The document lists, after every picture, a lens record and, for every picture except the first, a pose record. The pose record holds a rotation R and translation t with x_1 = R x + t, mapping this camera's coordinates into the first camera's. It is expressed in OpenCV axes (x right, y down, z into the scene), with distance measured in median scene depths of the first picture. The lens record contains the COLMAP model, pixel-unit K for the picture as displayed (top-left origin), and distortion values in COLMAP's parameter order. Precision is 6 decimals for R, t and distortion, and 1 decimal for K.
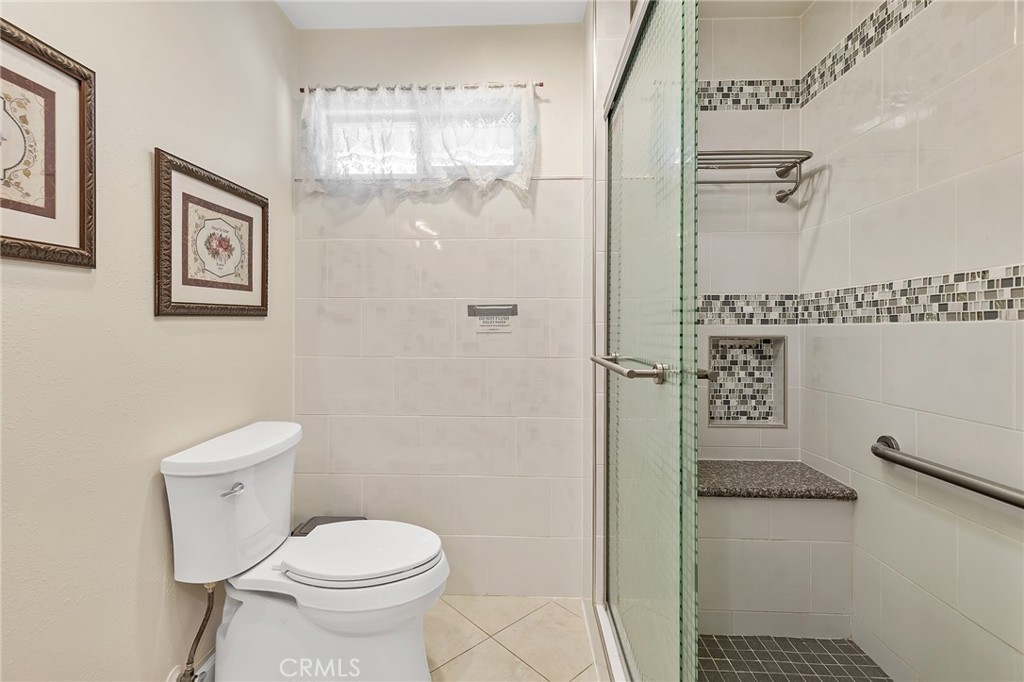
lens RADIAL K [[452.2, 0, 510.2], [0, 452.2, 331.9], [0, 0, 1]] dist [-0.015819, 0.002187]
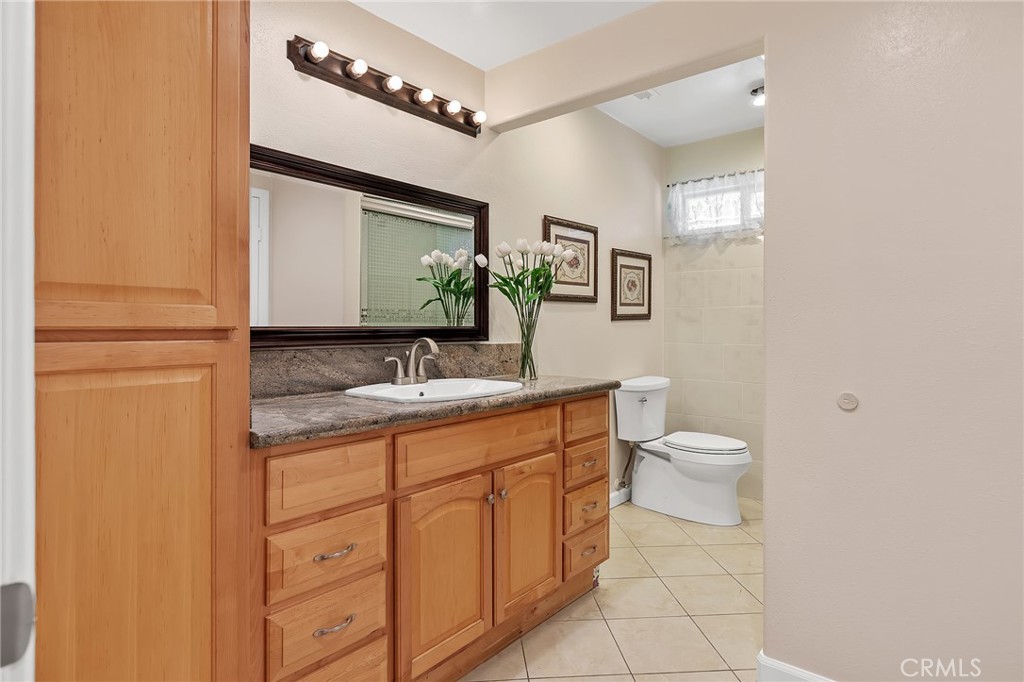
lens RADIAL K [[575.2, 0, 512.6], [0, 575.2, 331.8], [0, 0, 1]] dist [0.031935, 0.000376]
pose [[0.794776, -0.000683, -0.606902, 0.433987], [-0.000240, 0.999999, -0.001440, 0.019067], [0.606902, 0.001290, 0.794775, -1.201596]]
